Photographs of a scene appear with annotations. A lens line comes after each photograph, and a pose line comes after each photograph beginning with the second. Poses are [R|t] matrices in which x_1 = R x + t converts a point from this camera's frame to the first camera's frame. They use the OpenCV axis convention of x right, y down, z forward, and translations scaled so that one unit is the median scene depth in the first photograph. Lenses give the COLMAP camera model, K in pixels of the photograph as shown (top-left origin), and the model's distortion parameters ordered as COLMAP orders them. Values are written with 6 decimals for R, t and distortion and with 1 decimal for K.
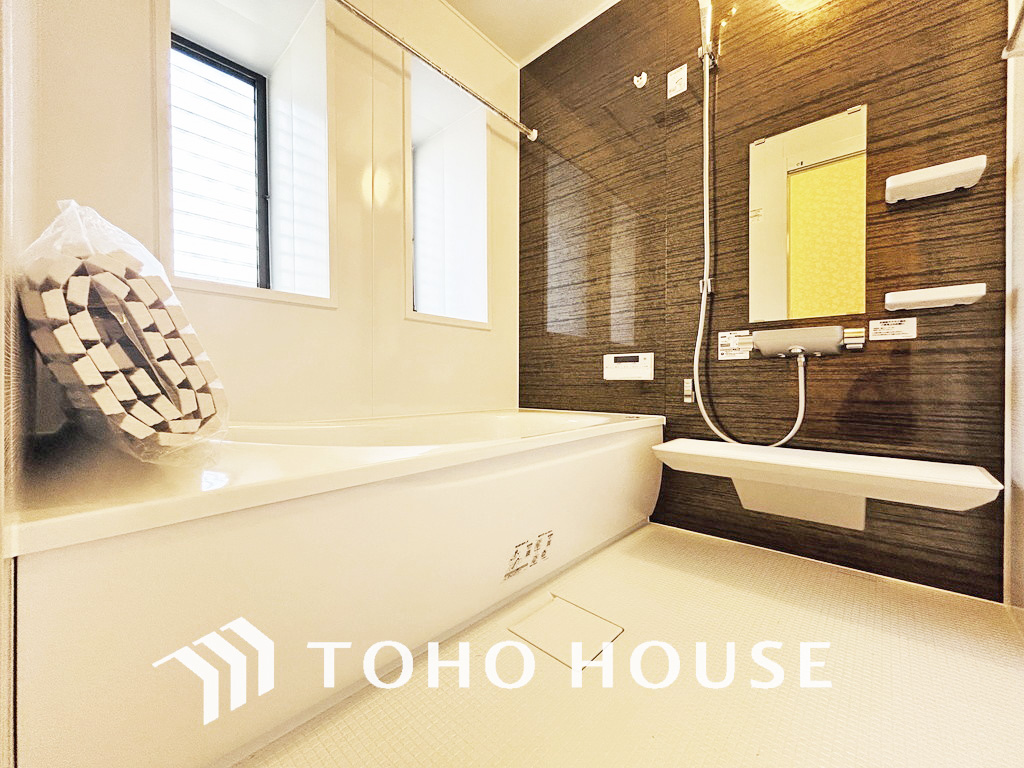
lens RADIAL K [[412.8, 0, 513.9], [0, 412.8, 385.3], [0, 0, 1]] dist [-0.004502, 0.001825]
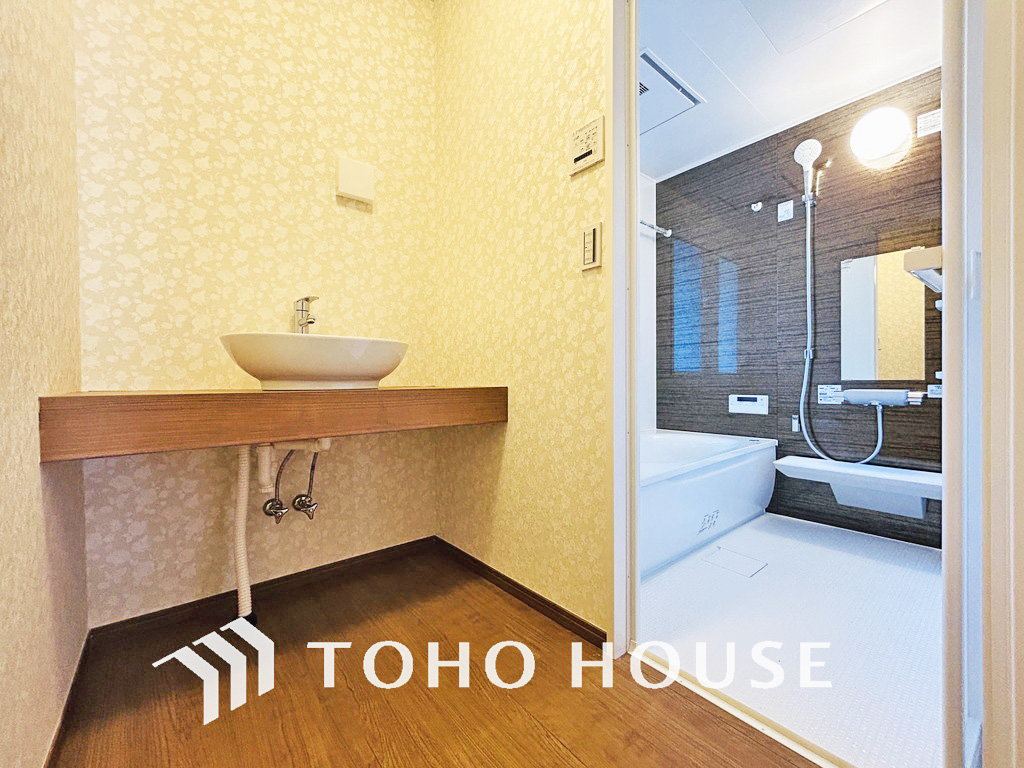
lens RADIAL K [[412.8, 0, 509.2], [0, 412.8, 380.9], [0, 0, 1]] dist [-0.004502, 0.001825]
pose [[0.989385, 0.000331, -0.145315, -0.383756], [-0.001788, 0.999949, -0.009901, -0.124686], [0.145304, 0.010055, 0.989336, -0.621056]]
